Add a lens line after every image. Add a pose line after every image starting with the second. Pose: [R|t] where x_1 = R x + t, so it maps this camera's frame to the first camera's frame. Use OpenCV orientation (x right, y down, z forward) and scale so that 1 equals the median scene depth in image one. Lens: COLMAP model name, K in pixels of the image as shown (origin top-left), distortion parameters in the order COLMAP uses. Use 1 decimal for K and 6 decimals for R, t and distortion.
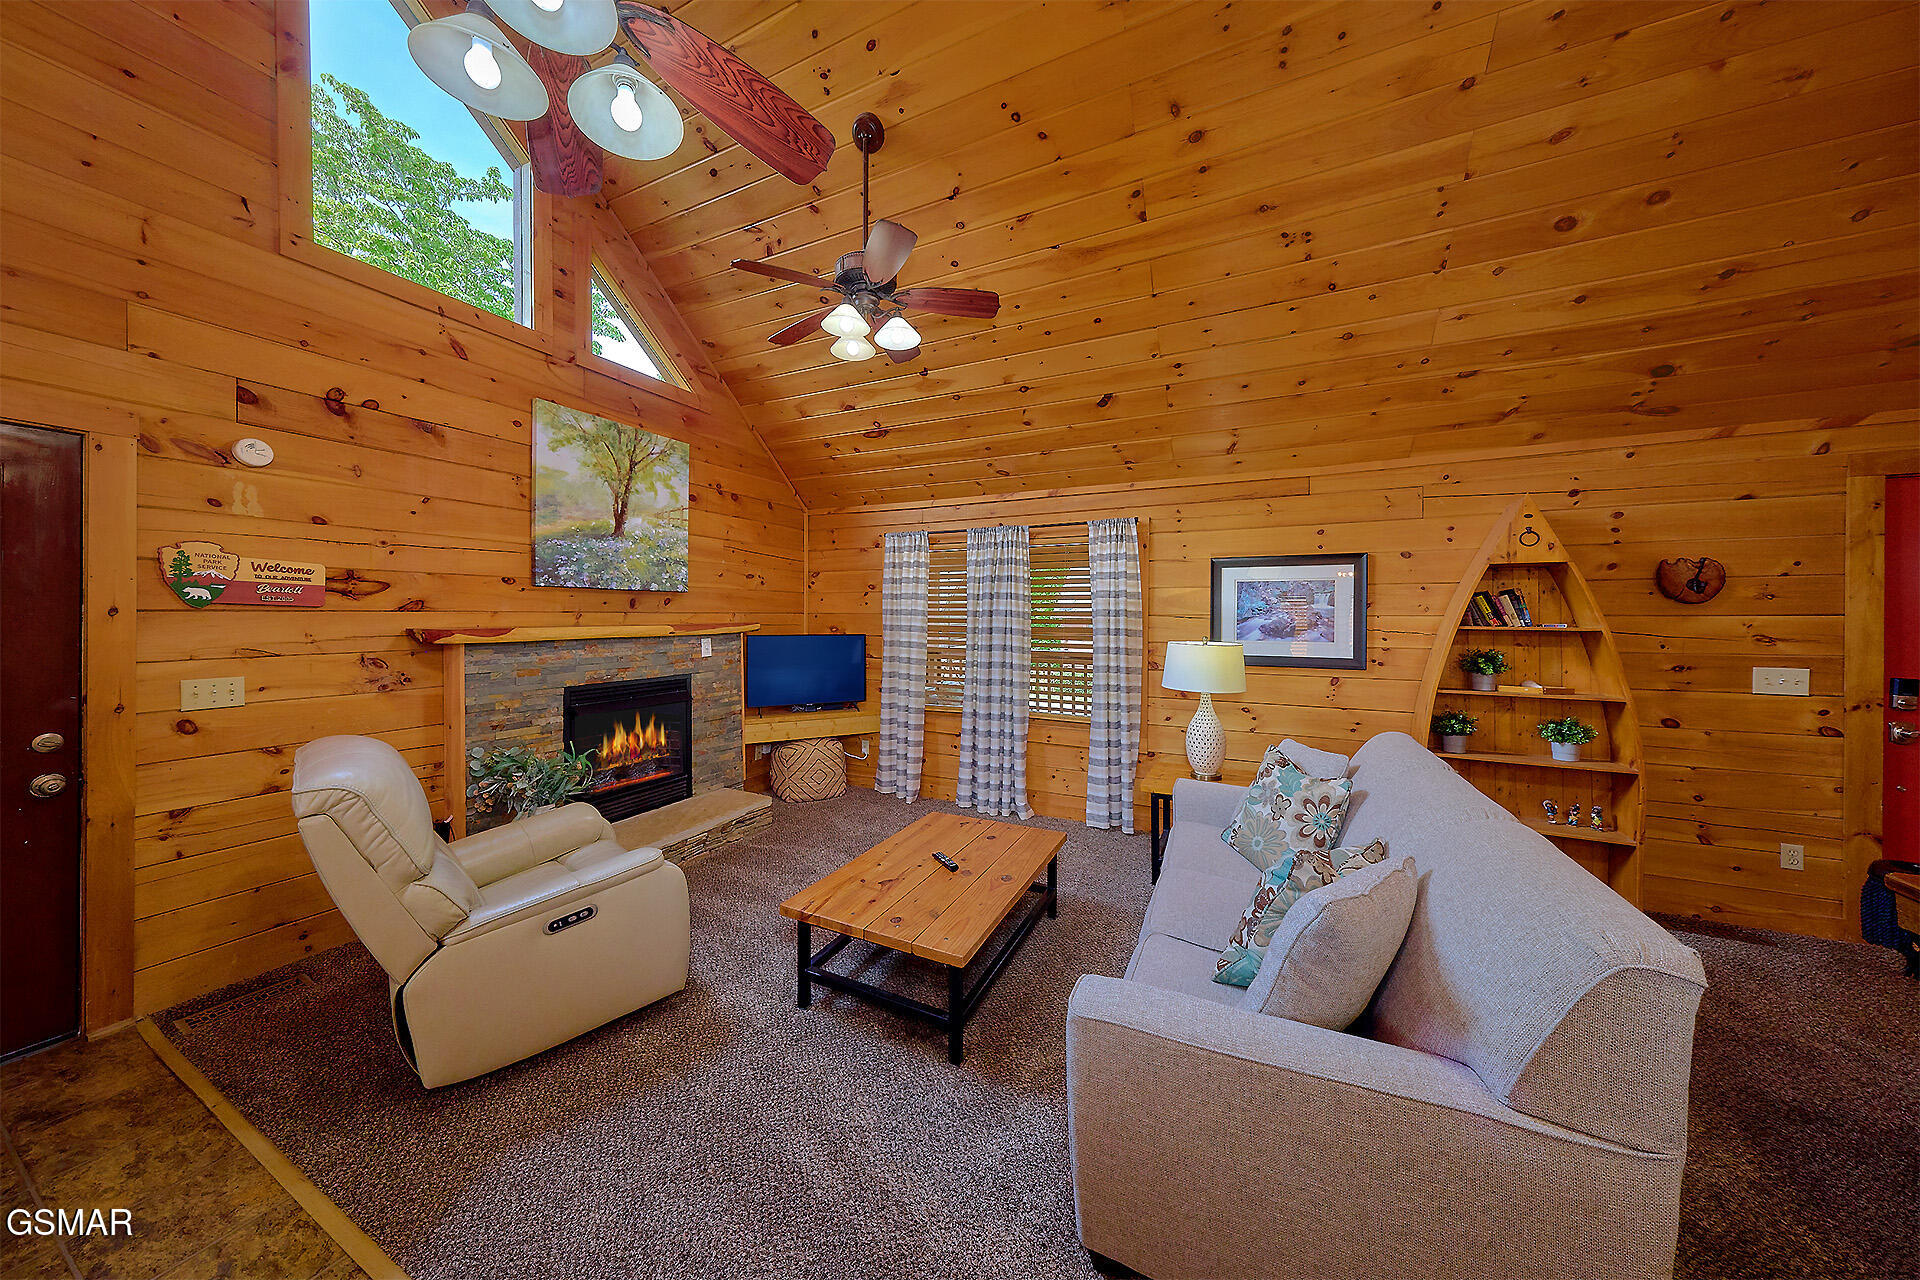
lens RADIAL K [[622.8, 0, 959.0], [0, 622.8, 626.5], [0, 0, 1]] dist [-0.011304, 0.000044]
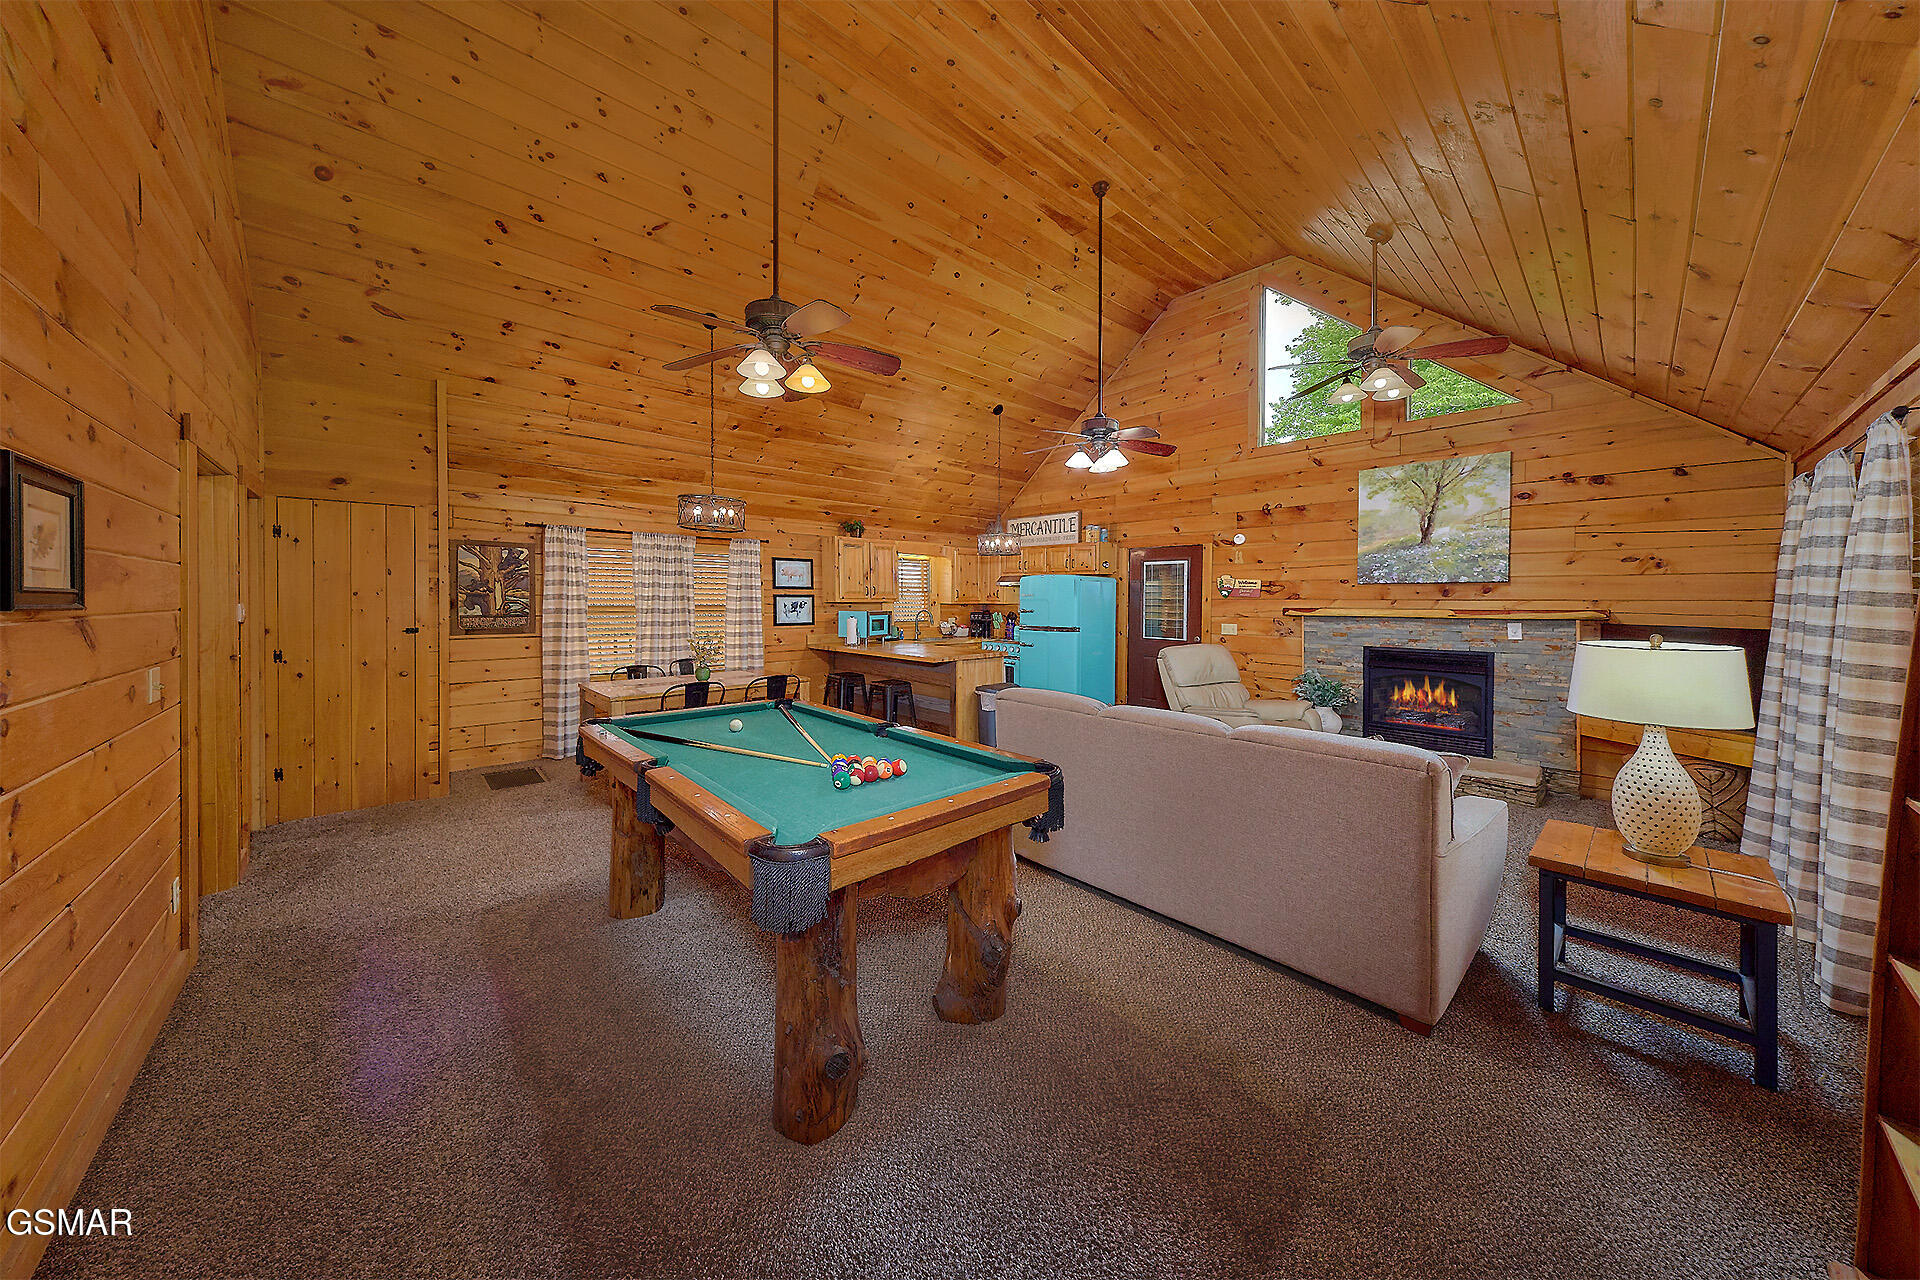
lens RADIAL K [[622.8, 0, 950.6], [0, 622.8, 614.0], [0, 0, 1]] dist [-0.011304, 0.000044]
pose [[-0.397399, 0.009547, -0.917596, 1.028046], [-0.028725, 0.999326, 0.022838, 0.006181], [0.917196, 0.035433, -0.396857, 0.539112]]
